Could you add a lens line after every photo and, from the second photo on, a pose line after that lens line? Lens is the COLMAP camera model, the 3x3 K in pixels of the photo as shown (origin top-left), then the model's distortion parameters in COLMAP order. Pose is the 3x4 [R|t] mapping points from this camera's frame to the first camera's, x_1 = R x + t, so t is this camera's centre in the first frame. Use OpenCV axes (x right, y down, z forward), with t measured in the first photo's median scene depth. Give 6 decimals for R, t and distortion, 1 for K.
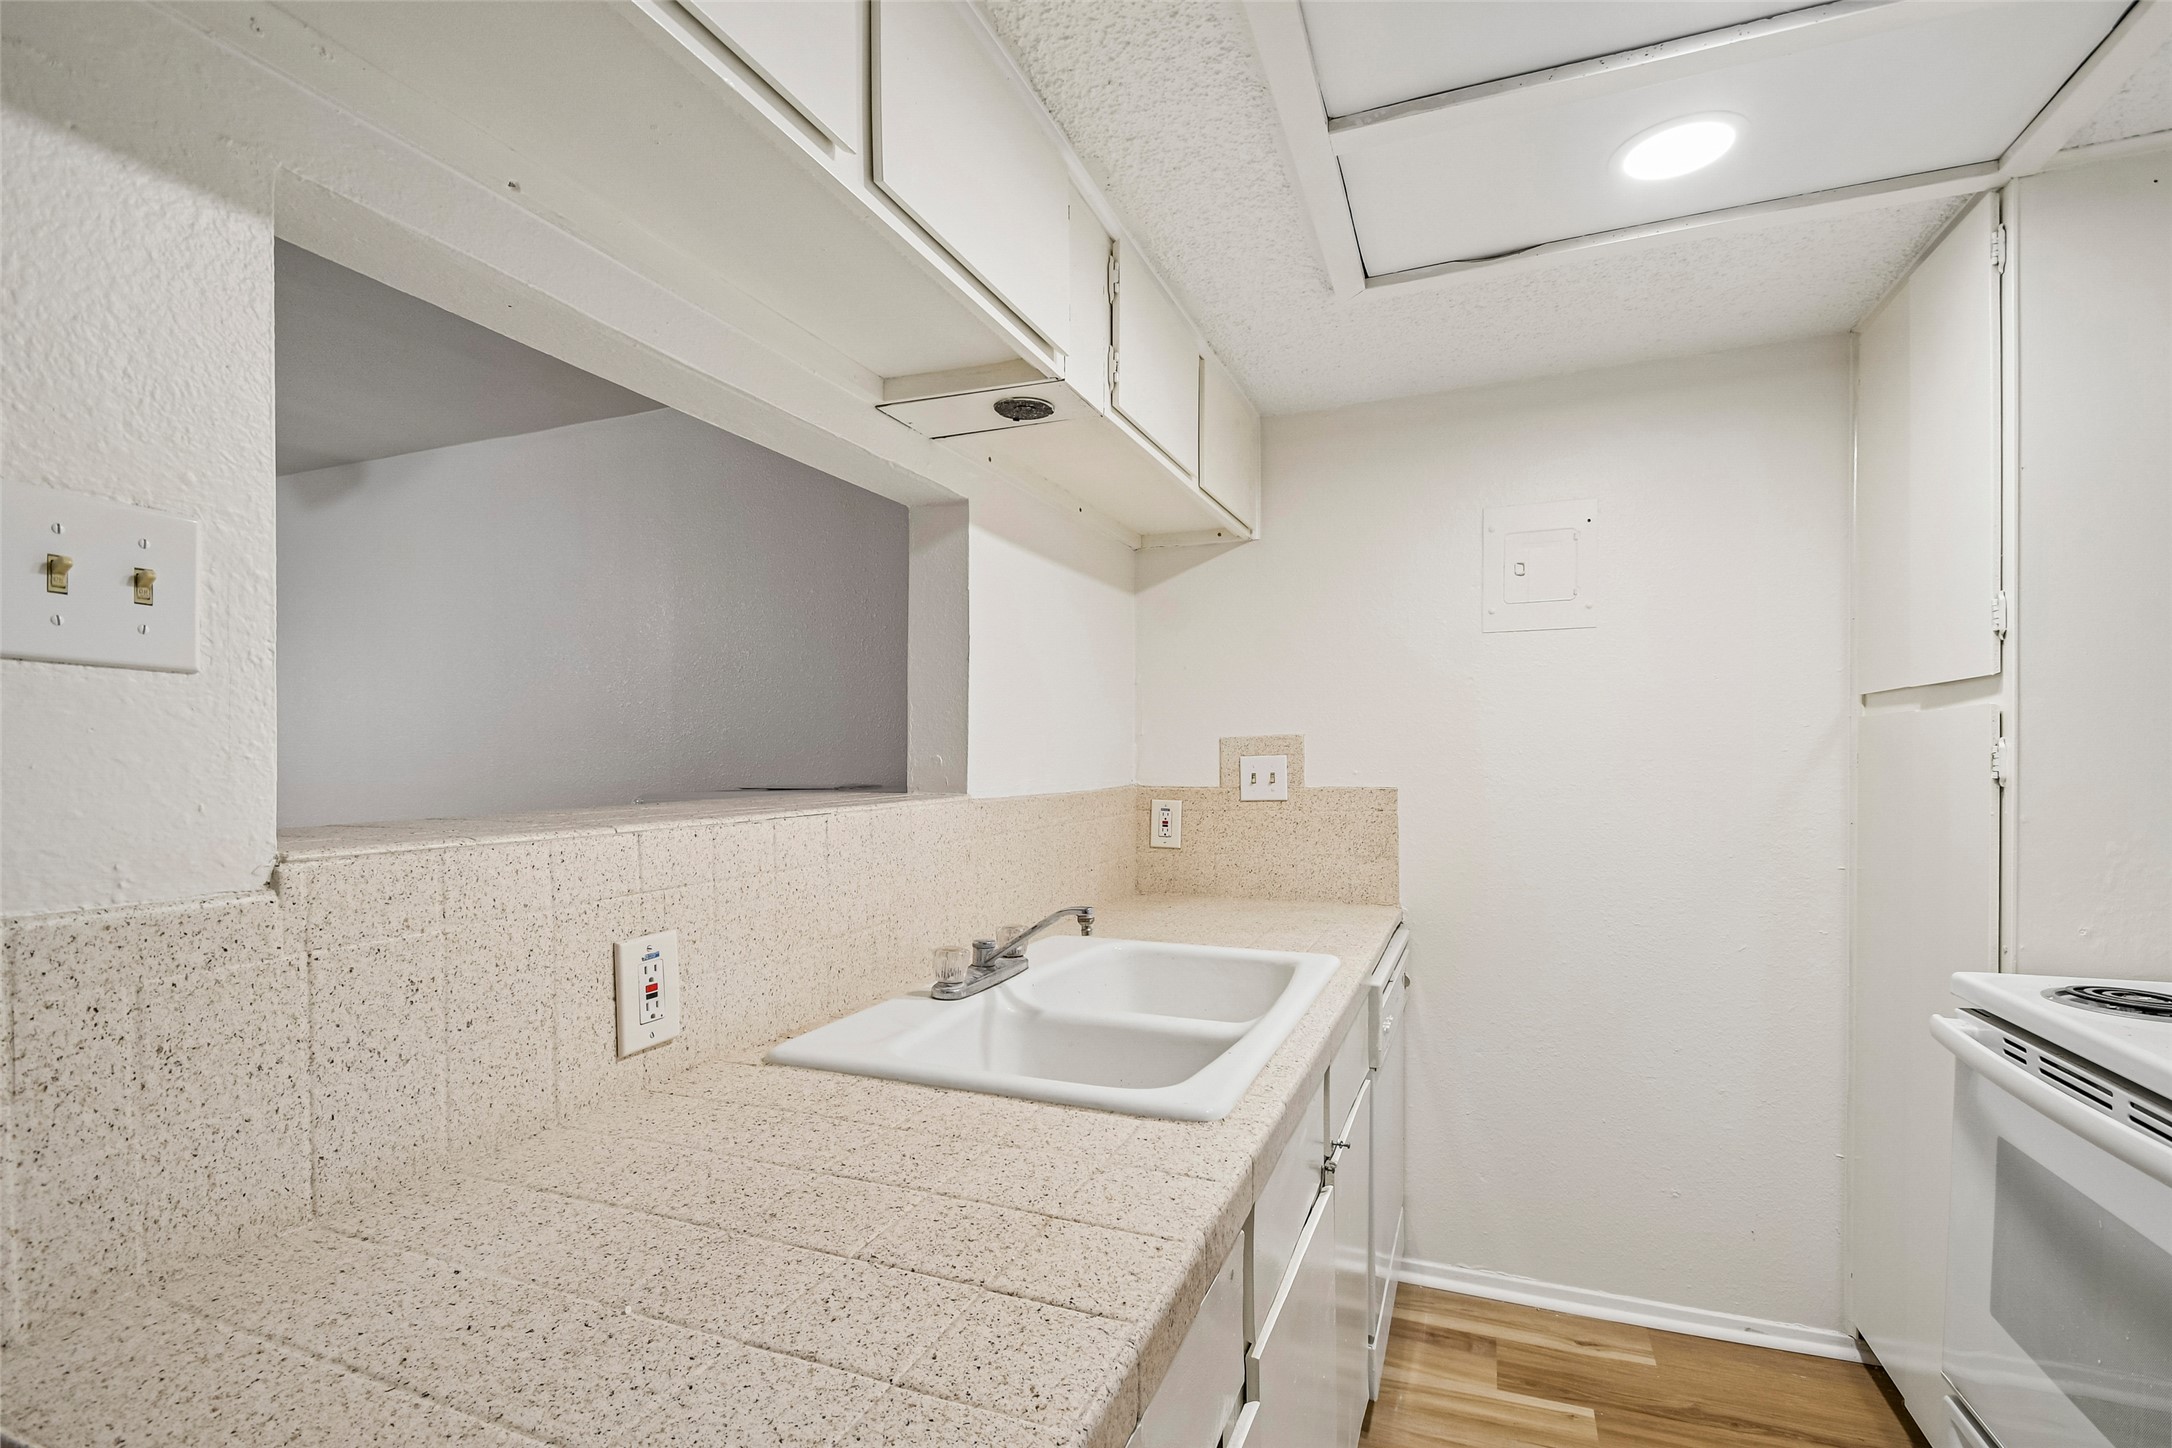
lens RADIAL K [[948.0, 0, 1081.5], [0, 948.0, 763.8], [0, 0, 1]] dist [0.029350, -0.015384]
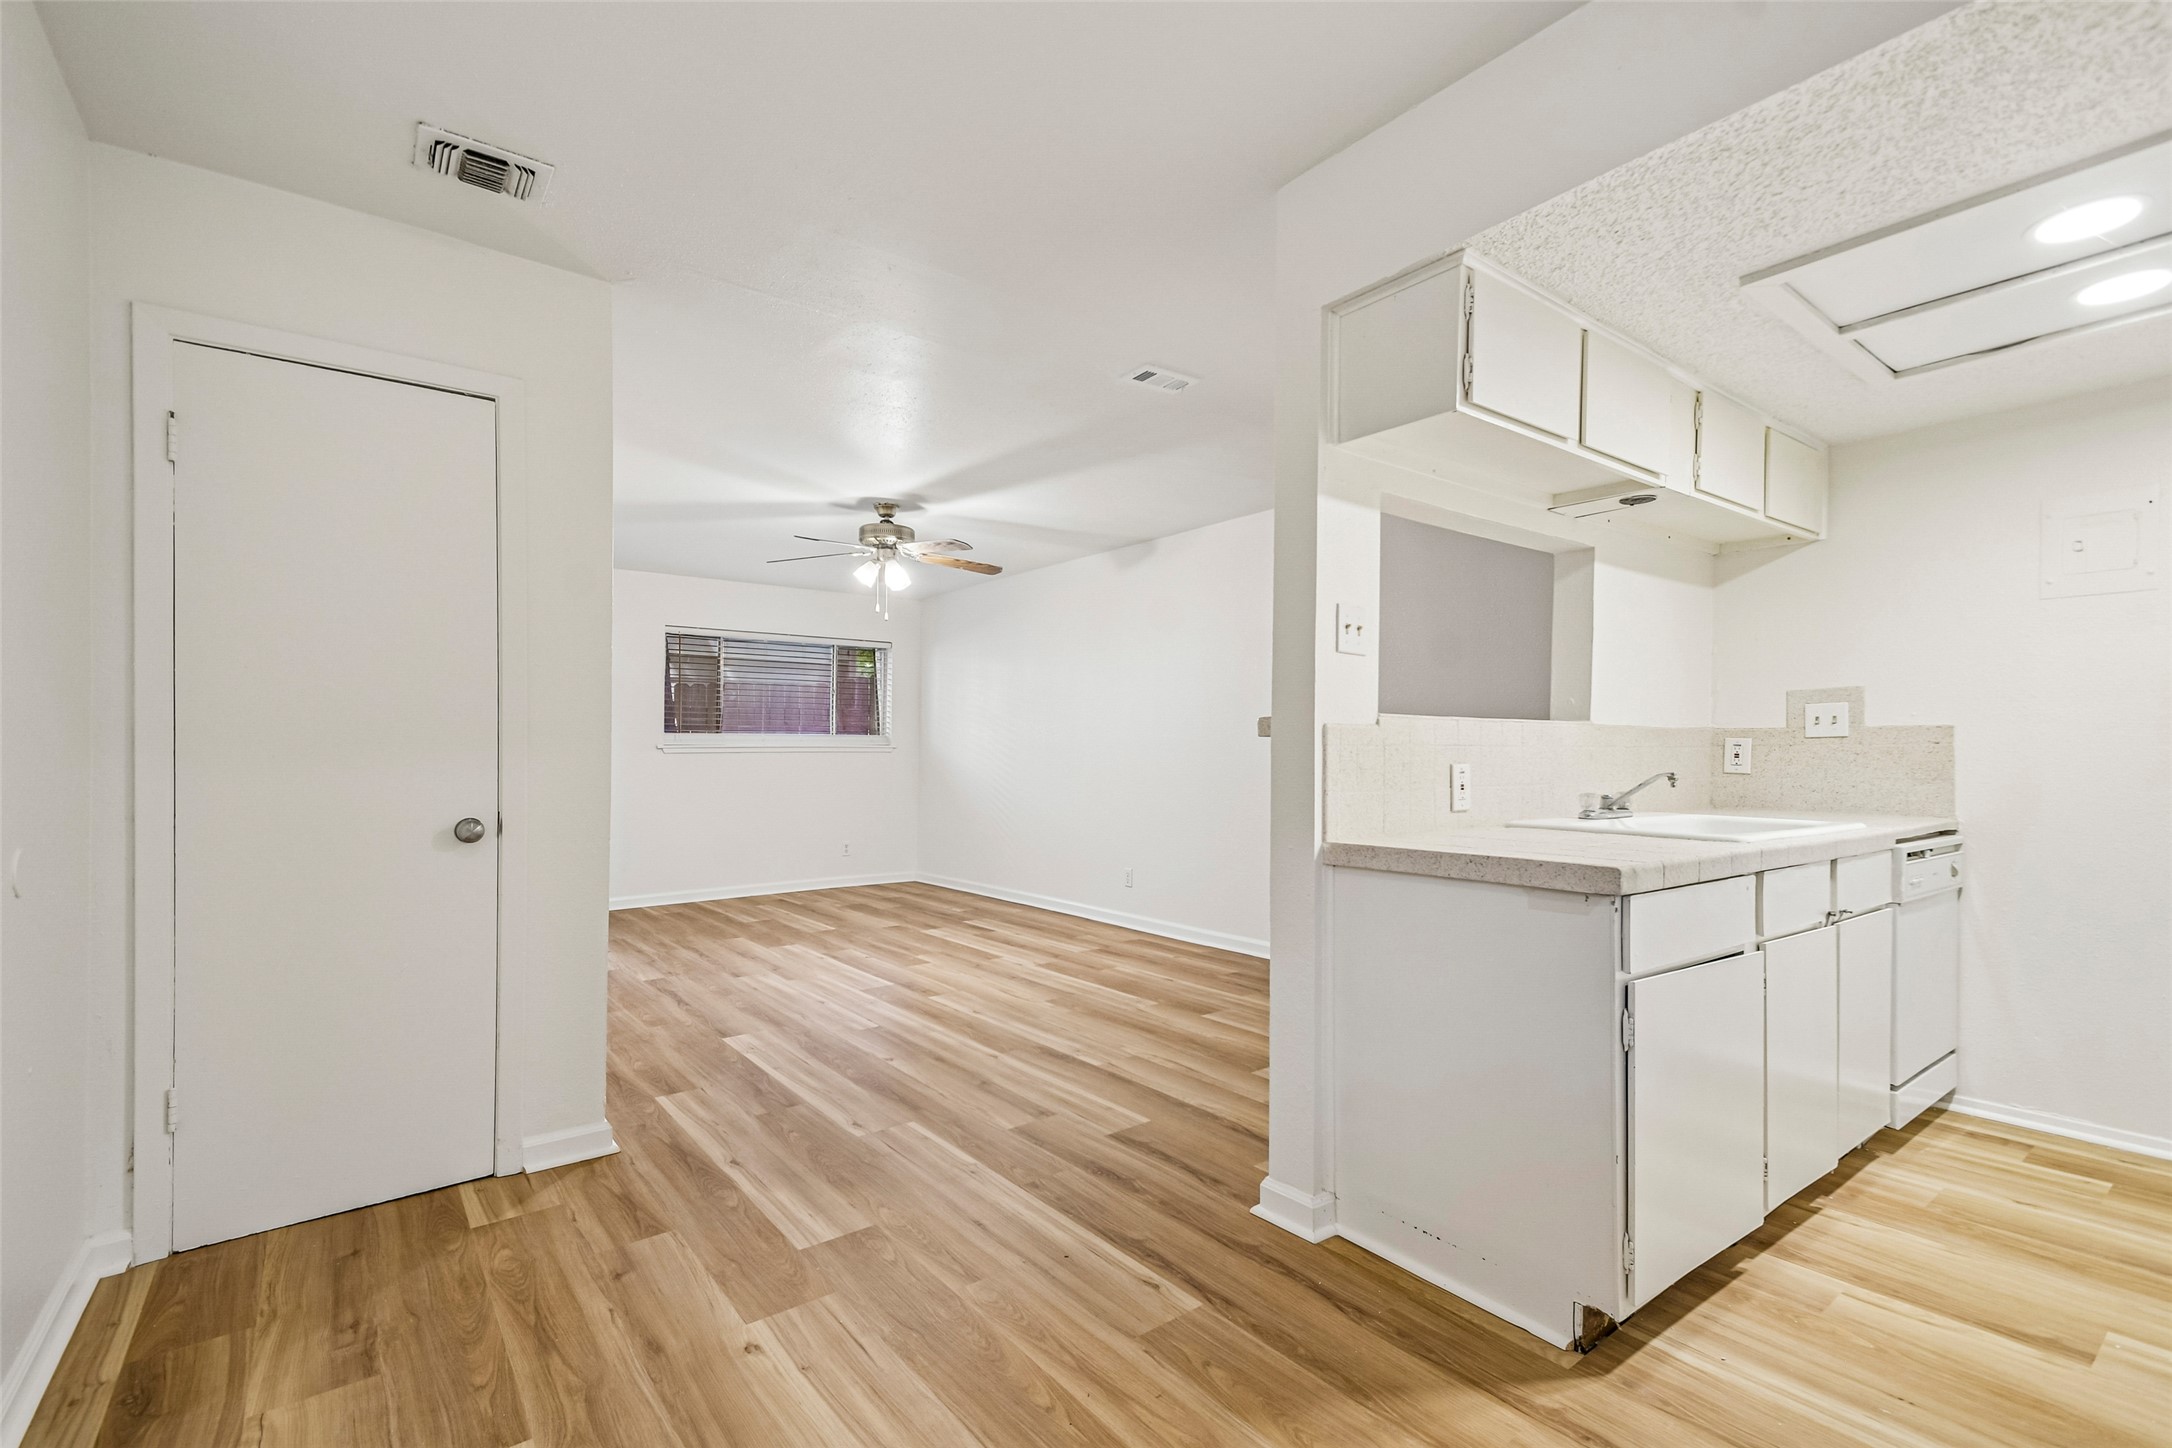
lens RADIAL K [[968.5, 0, 1102.2], [0, 968.5, 764.7], [0, 0, 1]] dist [0.013947, -0.000045]
pose [[0.871922, 0.014682, -0.489424, -0.029452], [-0.009982, 0.999876, 0.012211, 0.096116], [0.489543, -0.005762, 0.871960, -0.925197]]
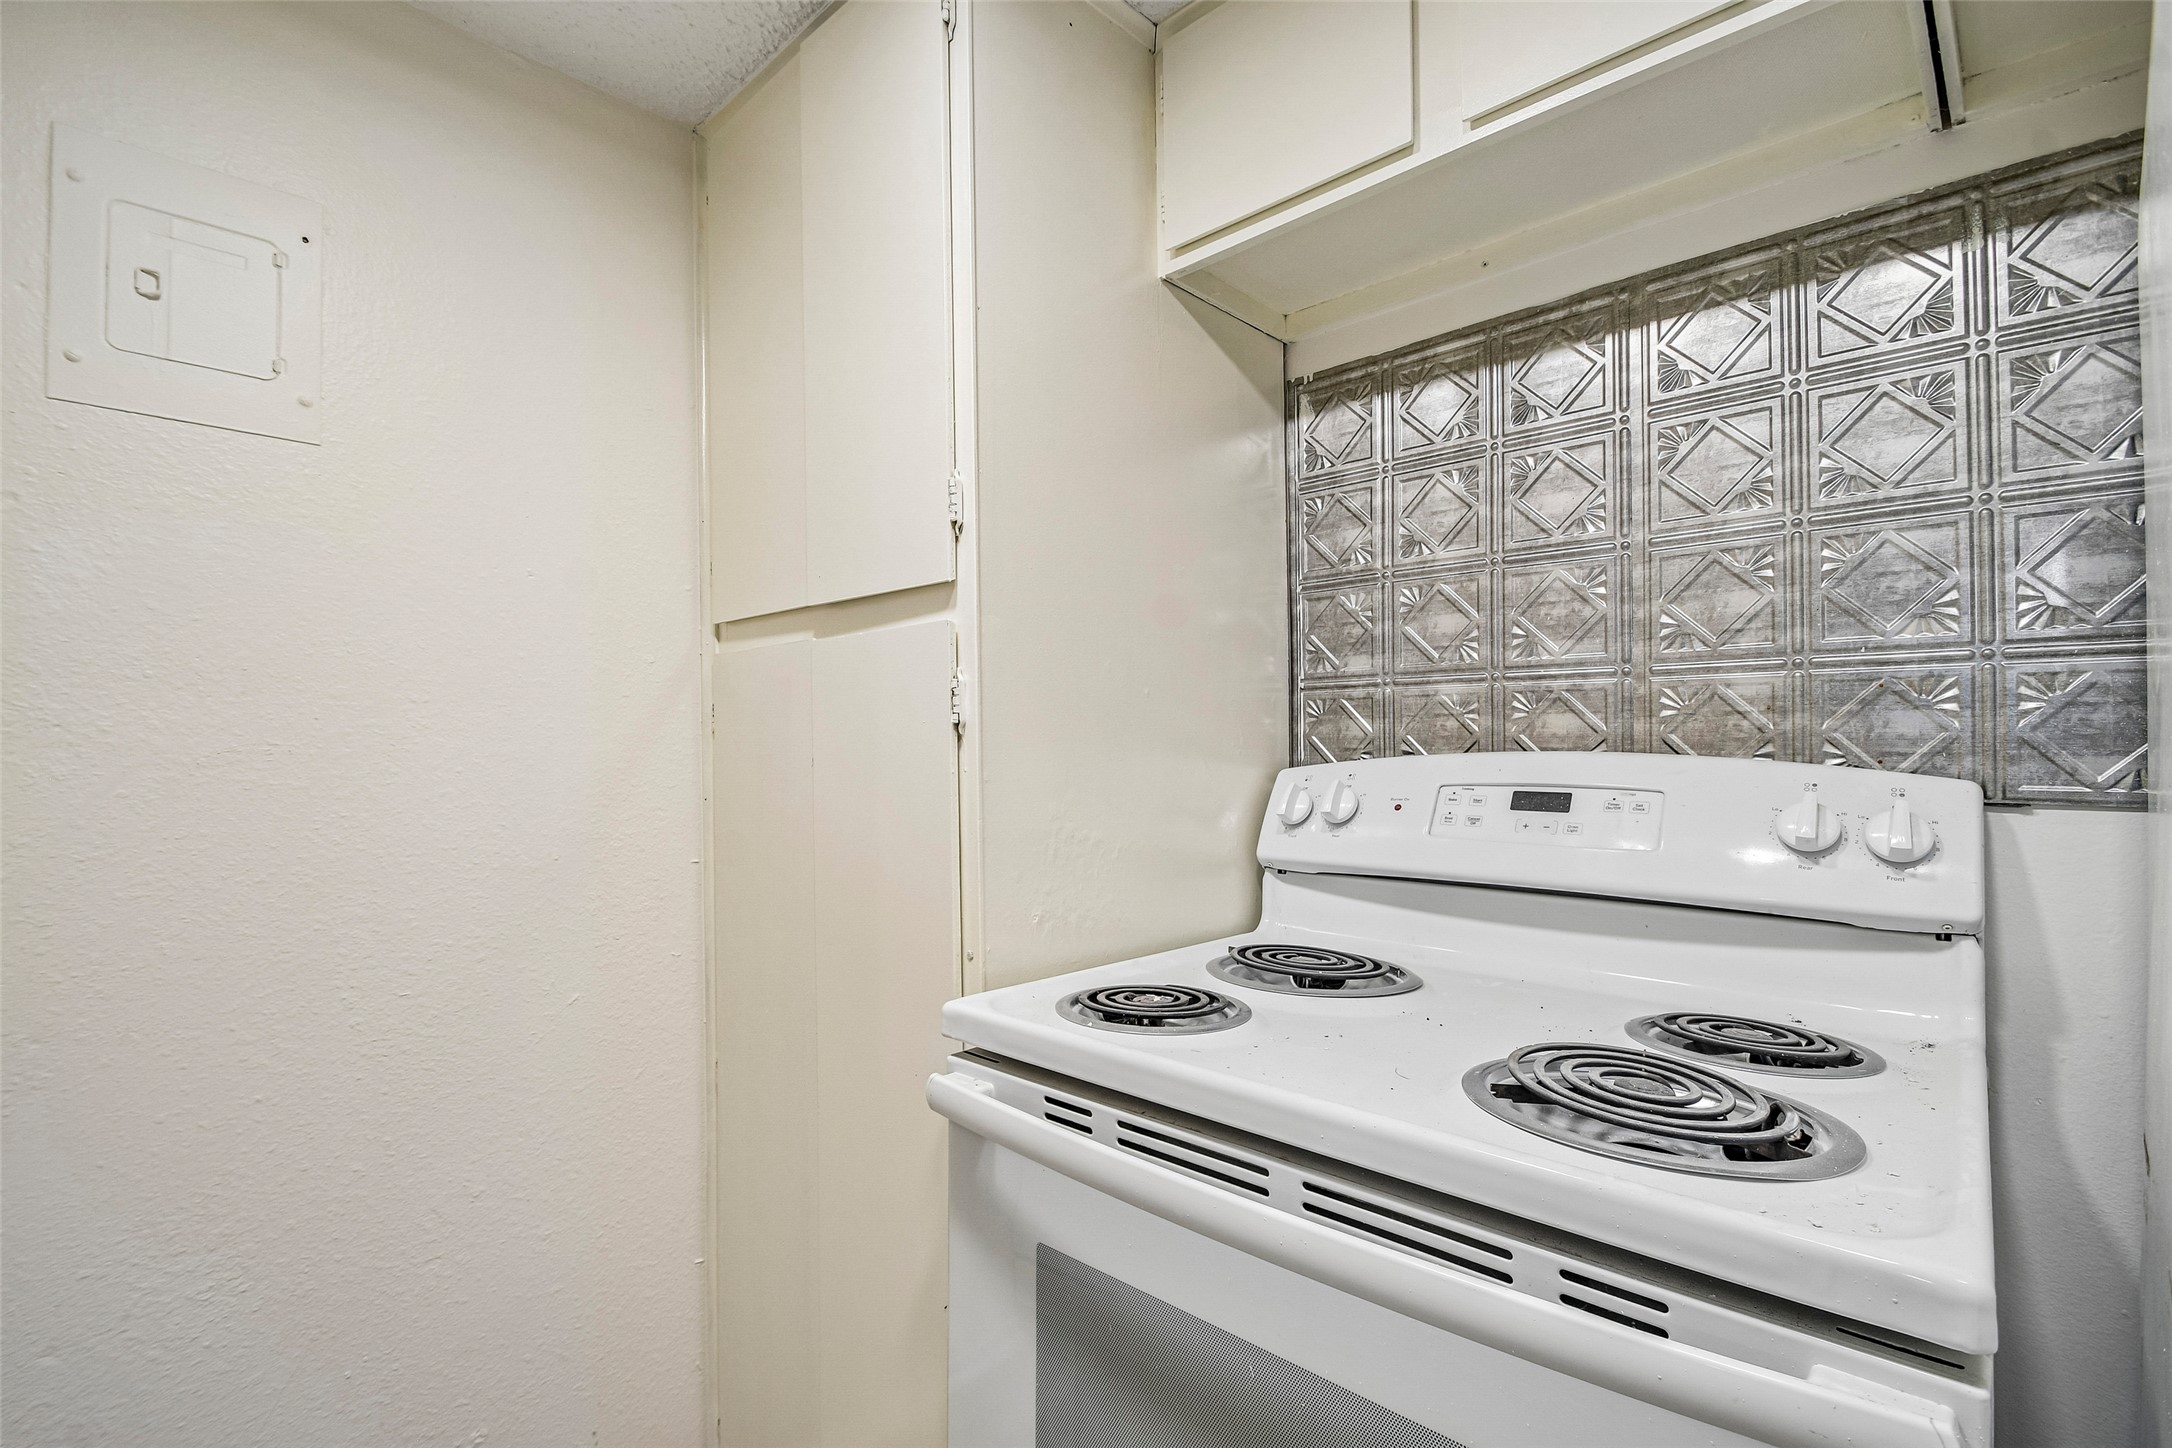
lens RADIAL K [[964.3, 0, 1086.0], [0, 964.3, 724.0], [0, 0, 1]] dist [0.002322, -0.015779]
pose [[0.355781, -0.005890, 0.934551, 0.255043], [0.026660, 0.999637, -0.003849, 0.018939], [-0.934189, 0.026285, 0.355809, 0.554936]]
